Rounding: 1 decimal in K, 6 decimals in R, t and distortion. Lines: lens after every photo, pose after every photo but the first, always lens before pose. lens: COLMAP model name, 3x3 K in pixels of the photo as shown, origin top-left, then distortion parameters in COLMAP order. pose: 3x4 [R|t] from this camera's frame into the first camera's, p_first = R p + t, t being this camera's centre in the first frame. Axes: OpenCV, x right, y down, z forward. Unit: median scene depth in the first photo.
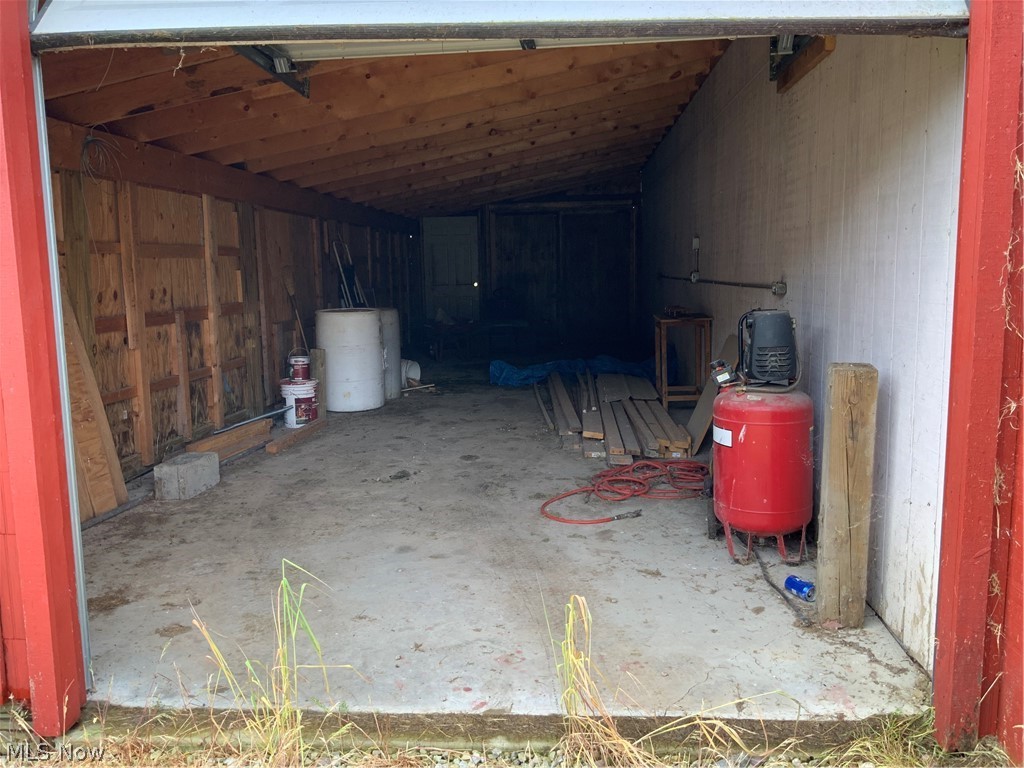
lens RADIAL K [[822.8, 0, 513.5], [0, 822.8, 383.8], [0, 0, 1]] dist [0.039228, -0.102830]
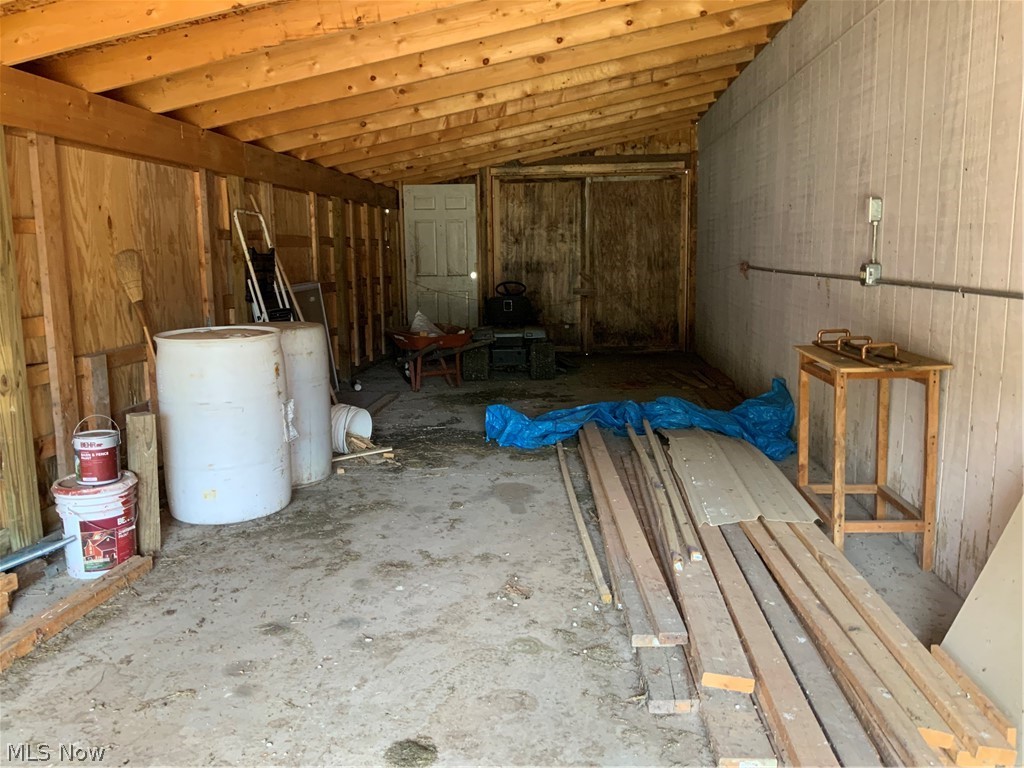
lens RADIAL K [[822.8, 0, 512.7], [0, 822.8, 384.7], [0, 0, 1]] dist [0.039228, -0.102830]
pose [[0.999929, 0.005131, -0.010716, -0.001894], [-0.004918, 0.999791, 0.019828, -0.052546], [0.010816, -0.019774, 0.999746, 0.362715]]
